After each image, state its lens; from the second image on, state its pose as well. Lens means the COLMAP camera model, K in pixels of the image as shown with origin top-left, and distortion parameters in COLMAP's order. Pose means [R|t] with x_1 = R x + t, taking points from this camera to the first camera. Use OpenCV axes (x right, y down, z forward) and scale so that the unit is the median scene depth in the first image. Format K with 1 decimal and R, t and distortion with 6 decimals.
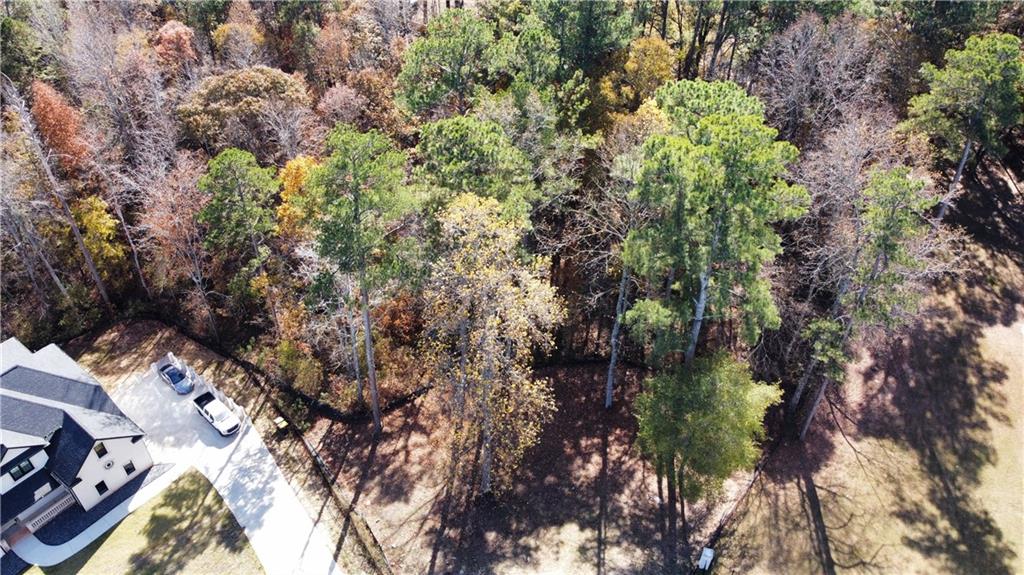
lens RADIAL K [[797.0, 0, 512.0], [0, 797.0, 287.5], [0, 0, 1]] dist [-0.012386, -0.000688]
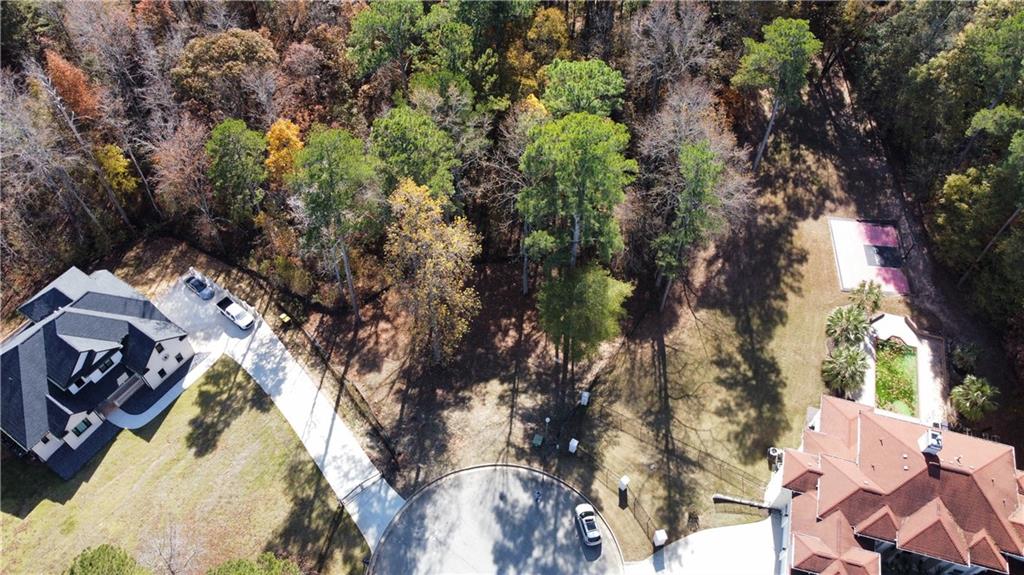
lens RADIAL K [[781.1, 0, 512.0], [0, 781.1, 287.5], [0, 0, 1]] dist [-0.004874, -0.001088]
pose [[0.997710, -0.051392, 0.043984, 0.045608], [0.041388, 0.978095, 0.204002, -0.150446], [-0.053504, -0.201714, 0.977982, -0.347382]]
